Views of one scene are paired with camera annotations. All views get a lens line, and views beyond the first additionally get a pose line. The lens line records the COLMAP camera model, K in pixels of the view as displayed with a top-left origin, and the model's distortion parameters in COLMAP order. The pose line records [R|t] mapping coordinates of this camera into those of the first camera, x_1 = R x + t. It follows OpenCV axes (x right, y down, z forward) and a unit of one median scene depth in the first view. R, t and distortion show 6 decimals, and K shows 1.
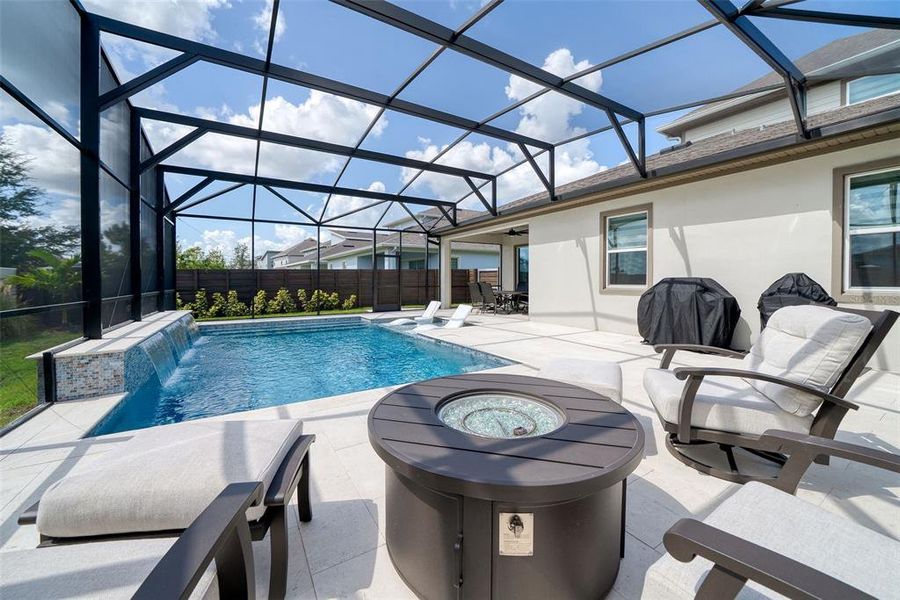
lens RADIAL K [[408.1, 0, 450.1], [0, 408.1, 272.3], [0, 0, 1]] dist [-0.004199, -0.000505]
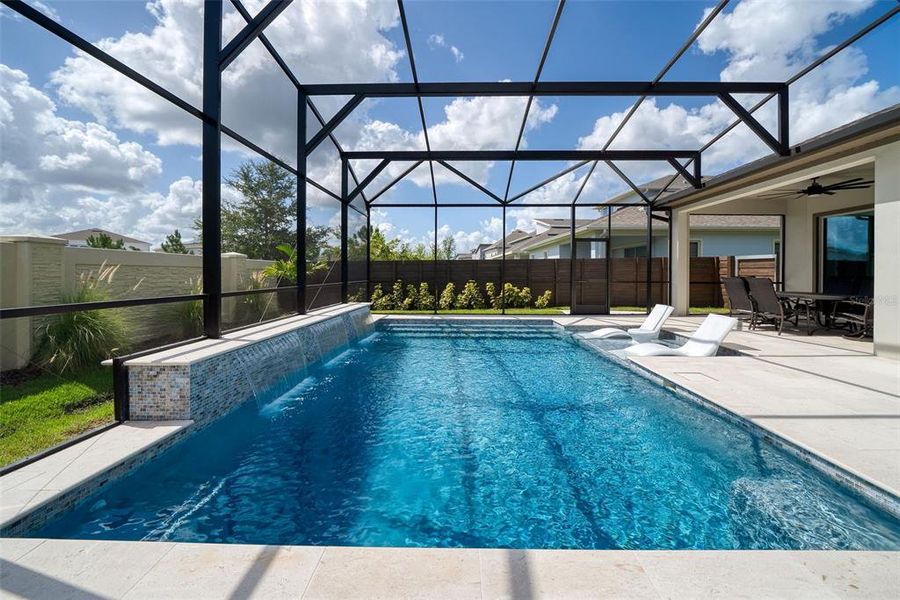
lens RADIAL K [[408.1, 0, 450.1], [0, 408.1, 272.3], [0, 0, 1]] dist [-0.004199, -0.000505]
pose [[0.869453, 0.005627, -0.493983, -0.009363], [0.003066, 0.999854, 0.016786, 0.005757], [0.494006, -0.016110, 0.869309, 0.229150]]
